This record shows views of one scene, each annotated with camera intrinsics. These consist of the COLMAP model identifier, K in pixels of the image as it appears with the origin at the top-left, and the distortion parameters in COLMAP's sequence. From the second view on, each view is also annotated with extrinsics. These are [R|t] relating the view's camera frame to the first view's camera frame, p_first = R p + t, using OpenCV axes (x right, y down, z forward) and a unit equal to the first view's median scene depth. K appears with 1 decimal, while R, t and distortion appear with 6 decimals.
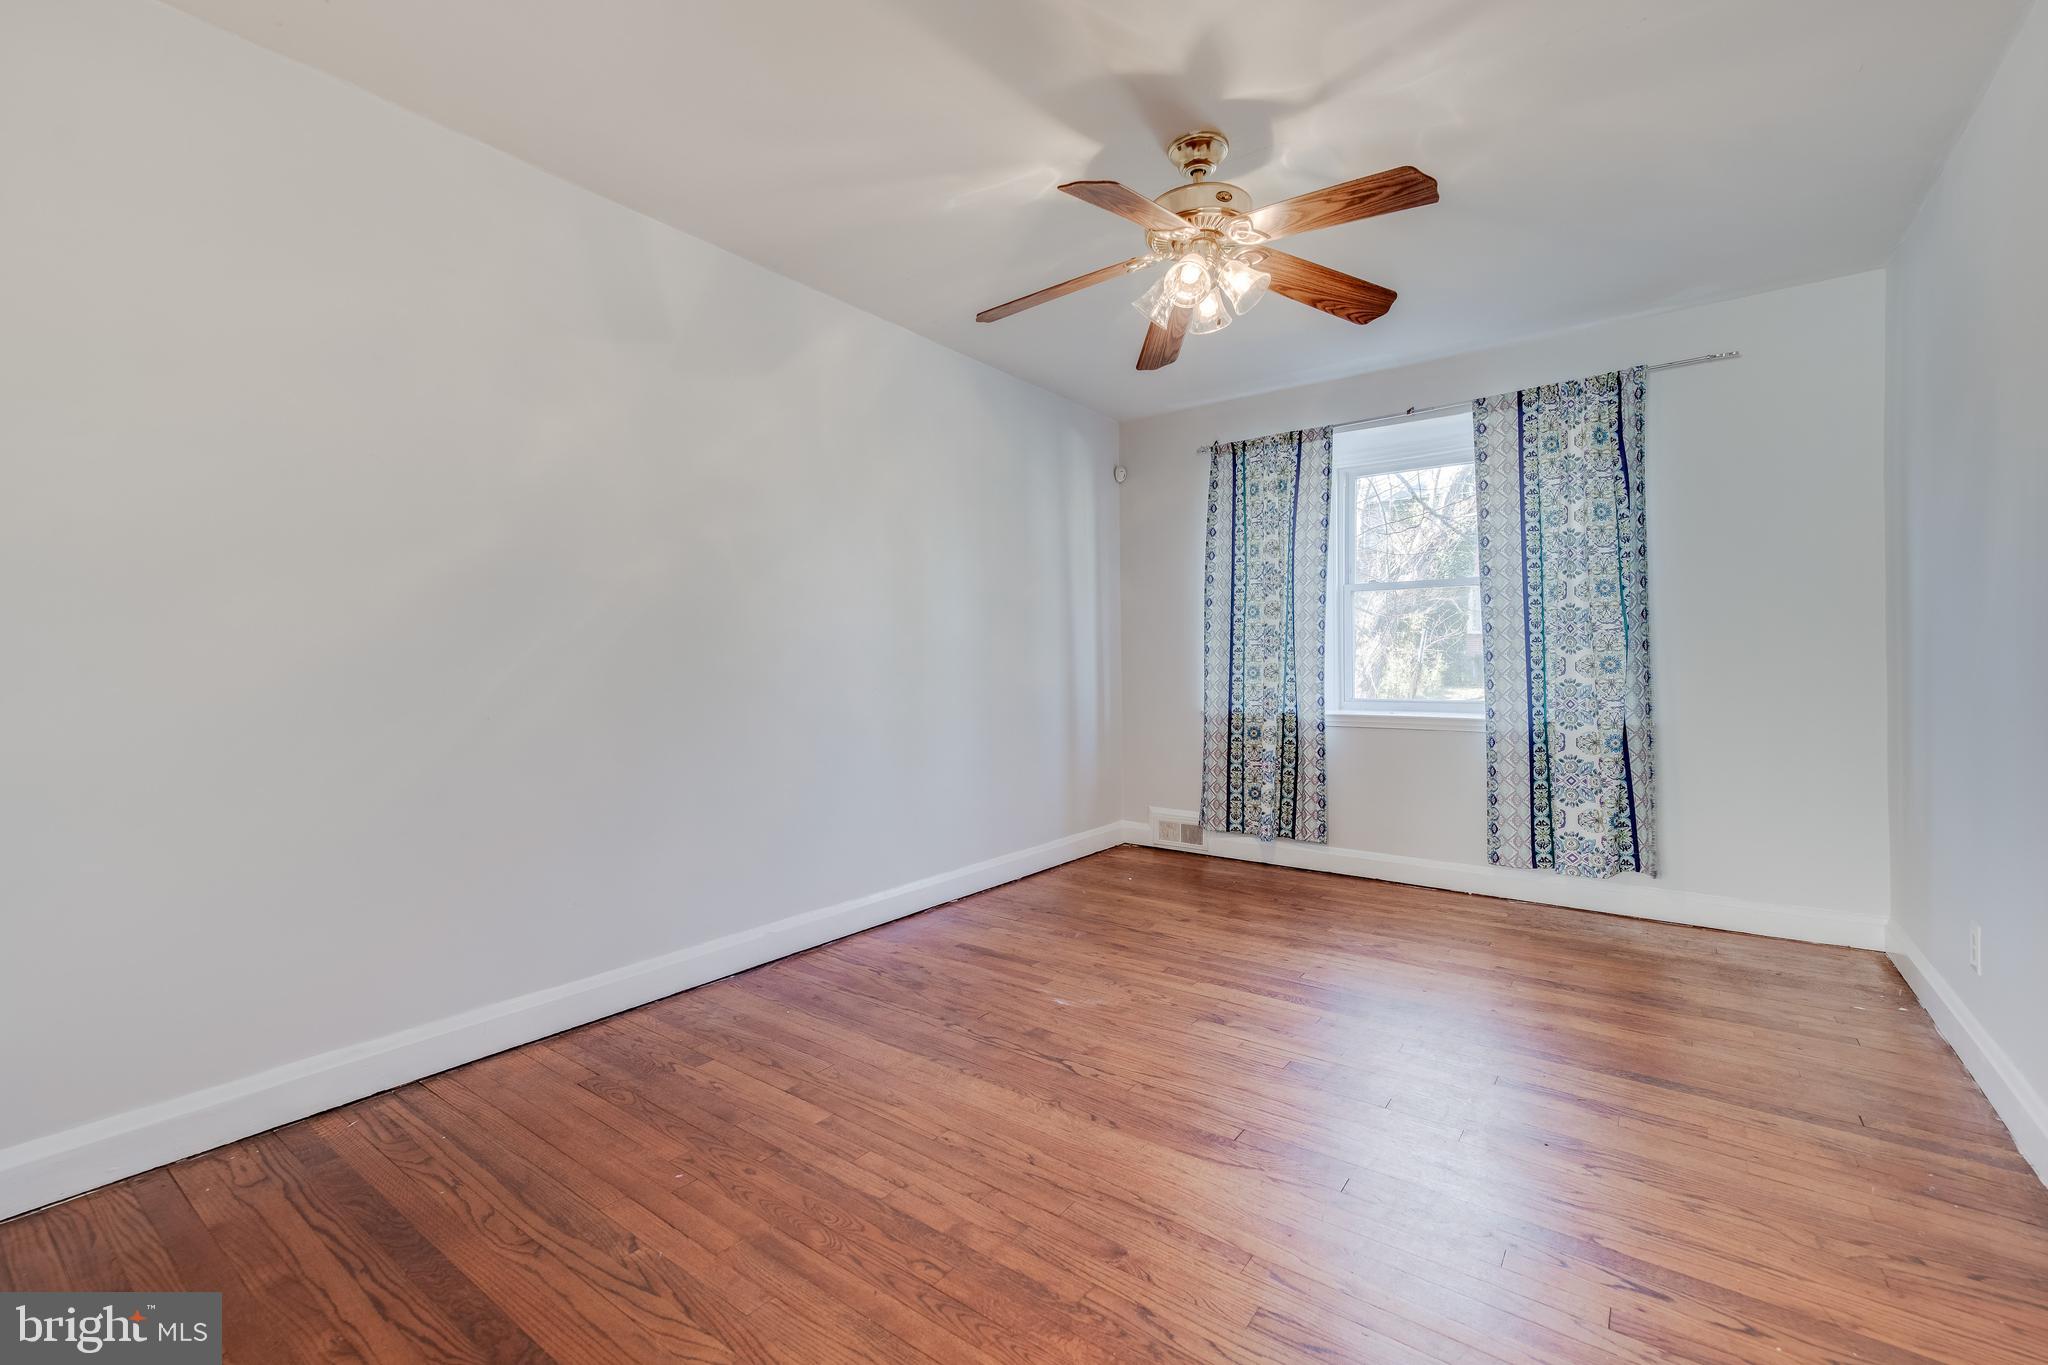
lens RADIAL K [[868.7, 0, 1027.4], [0, 868.7, 664.1], [0, 0, 1]] dist [0.025764, -0.000318]
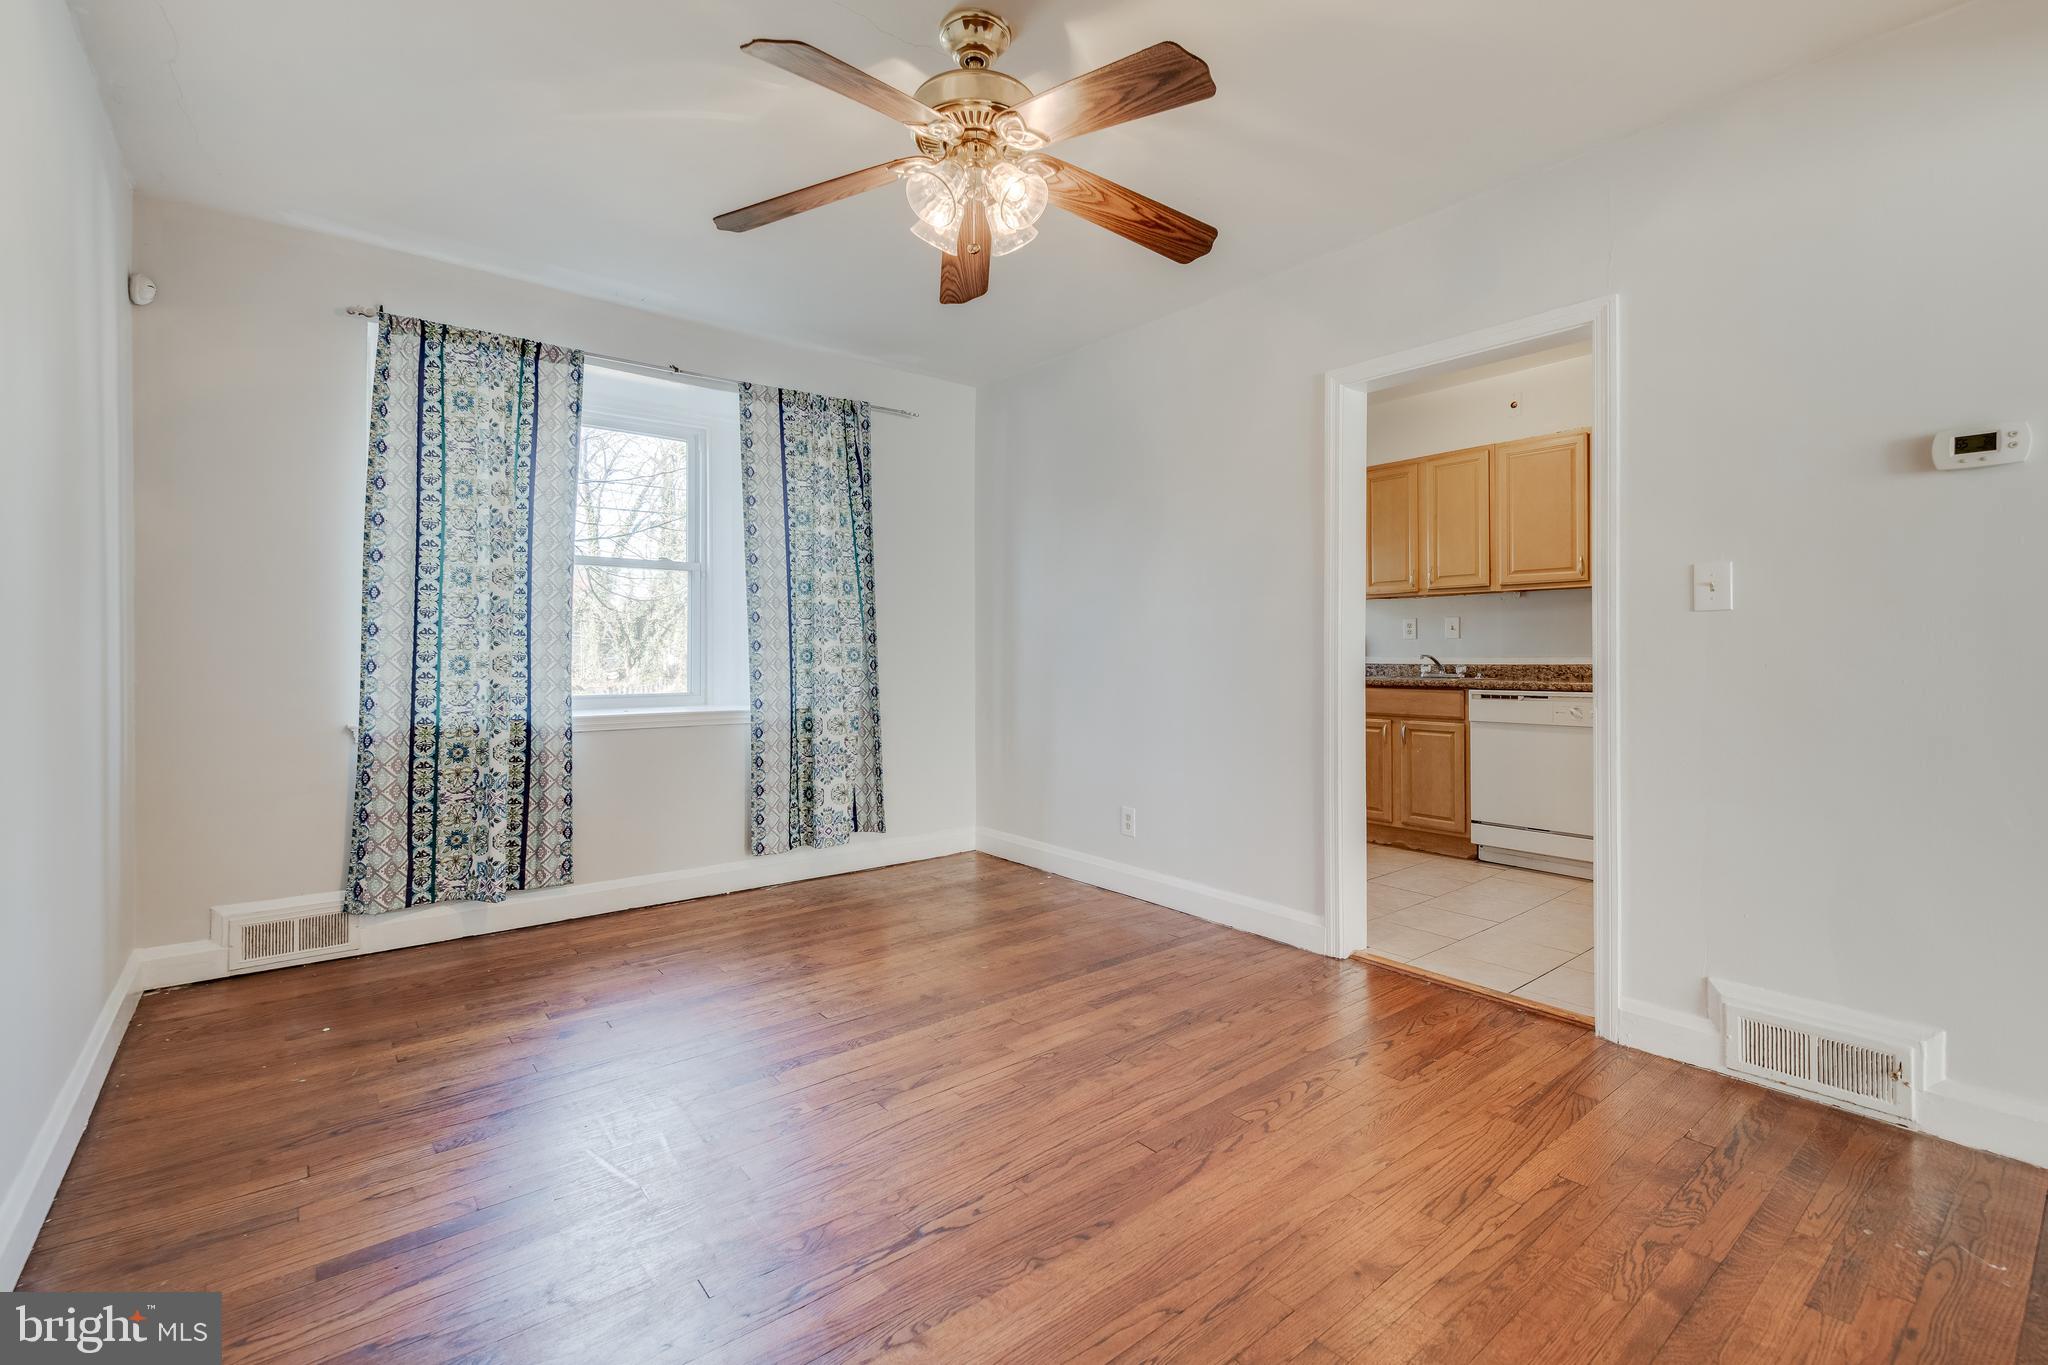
lens RADIAL K [[895.4, 0, 1025.6], [0, 895.4, 653.9], [0, 0, 1]] dist [0.018385, -0.000147]
pose [[0.246933, 0.004753, 0.969021, -0.373231], [-0.002243, 0.999988, -0.004333, 0.003437], [-0.969030, -0.001104, 0.246941, 0.446287]]
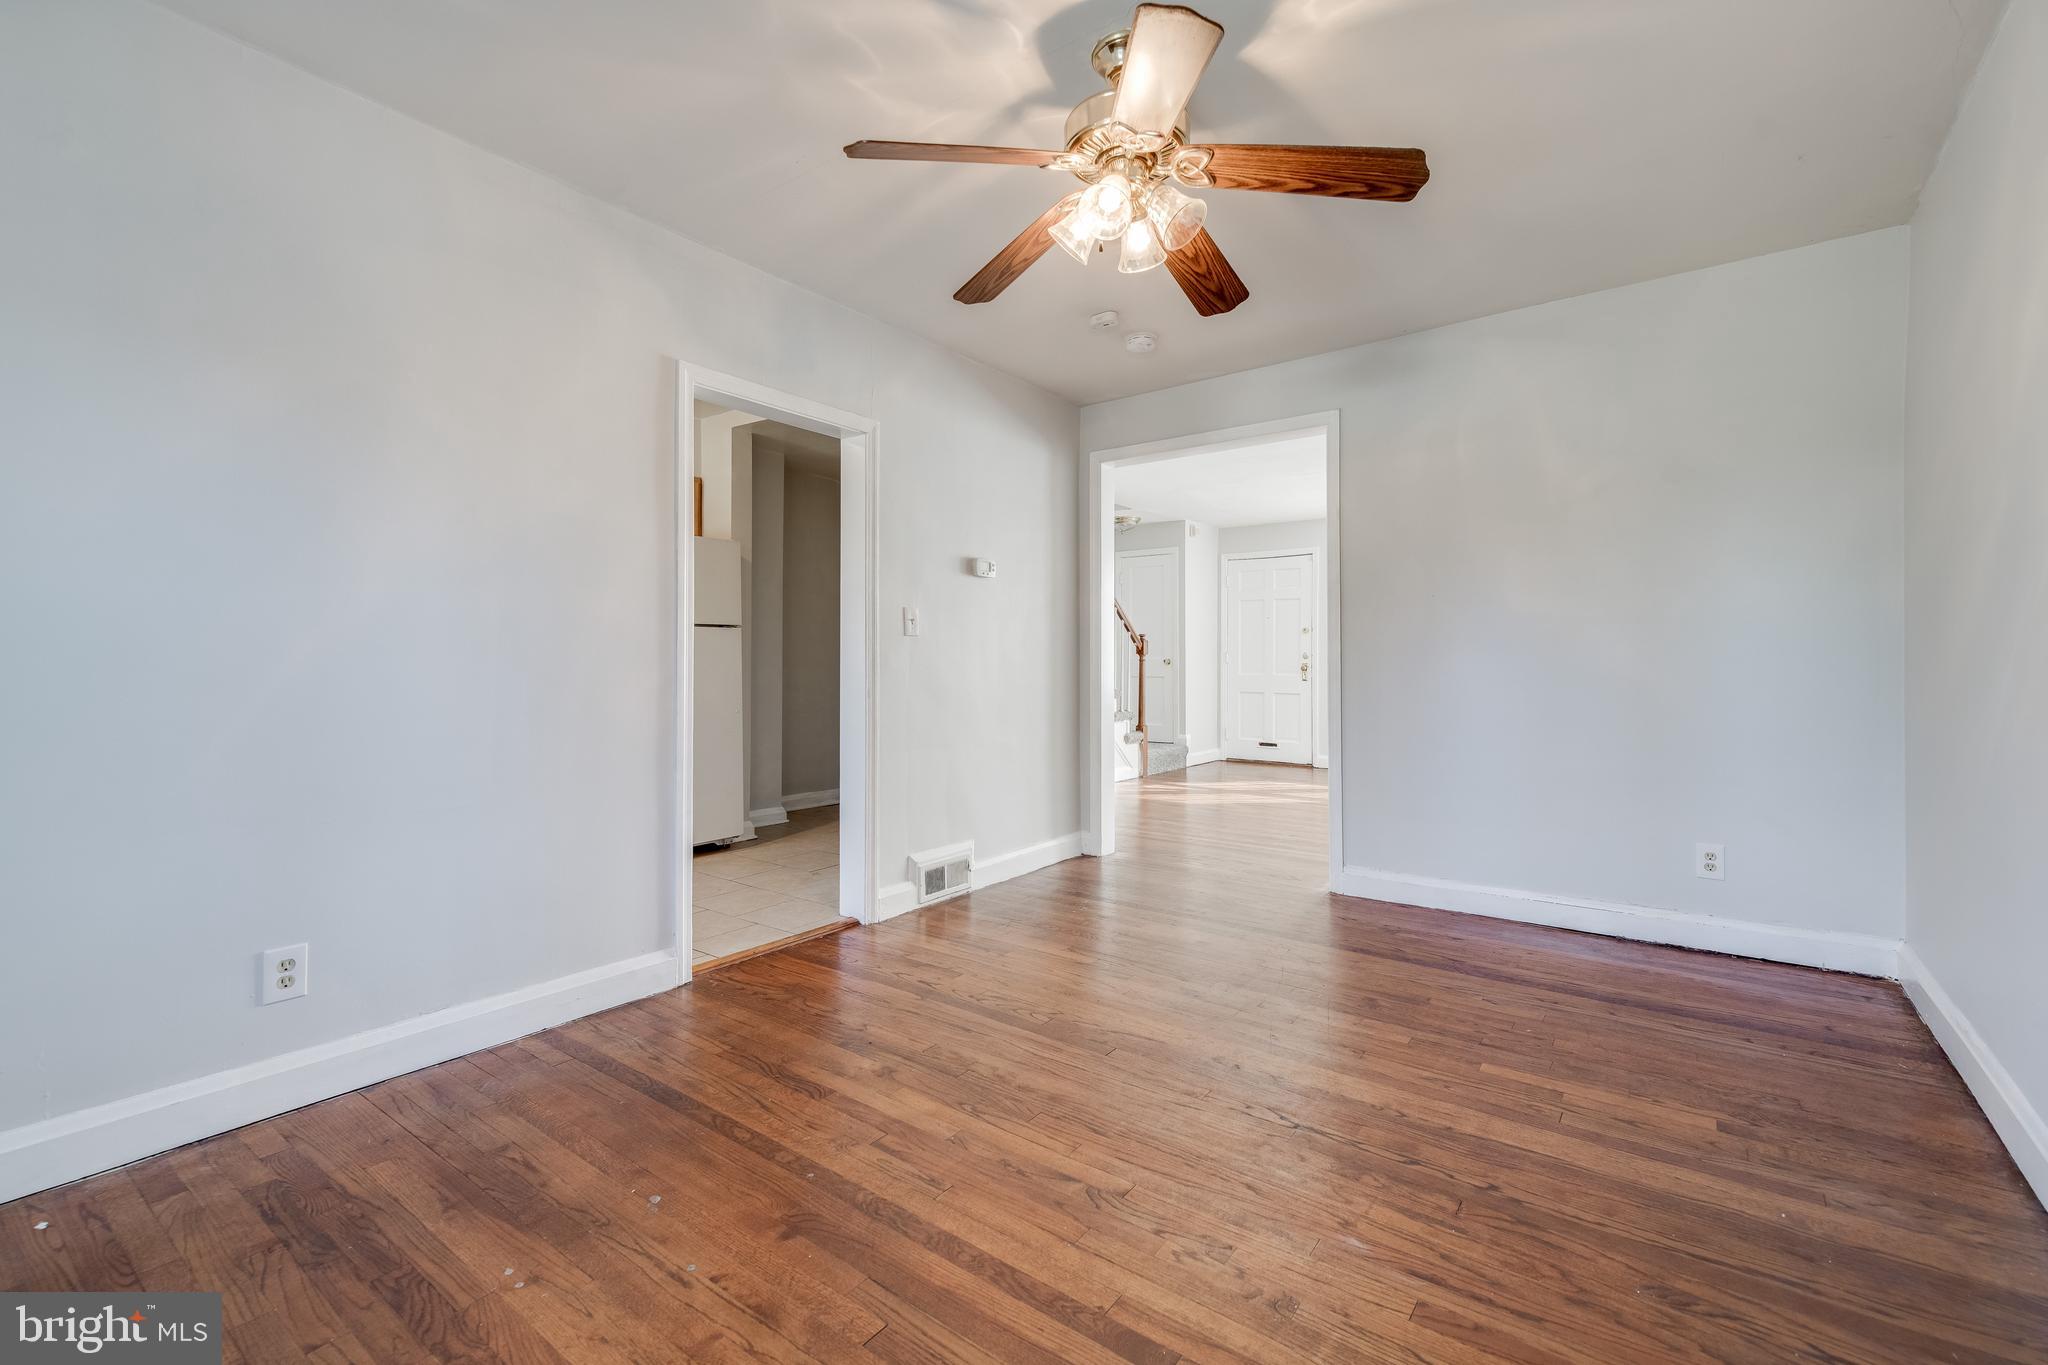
lens RADIAL K [[868.7, 0, 1027.4], [0, 868.7, 664.1], [0, 0, 1]] dist [0.025764, -0.000318]
pose [[-0.999965, 0.005854, 0.006024, 0.172379], [0.005844, 0.999981, -0.001715, 0.004853], [-0.006034, -0.001680, -0.999980, 1.101932]]
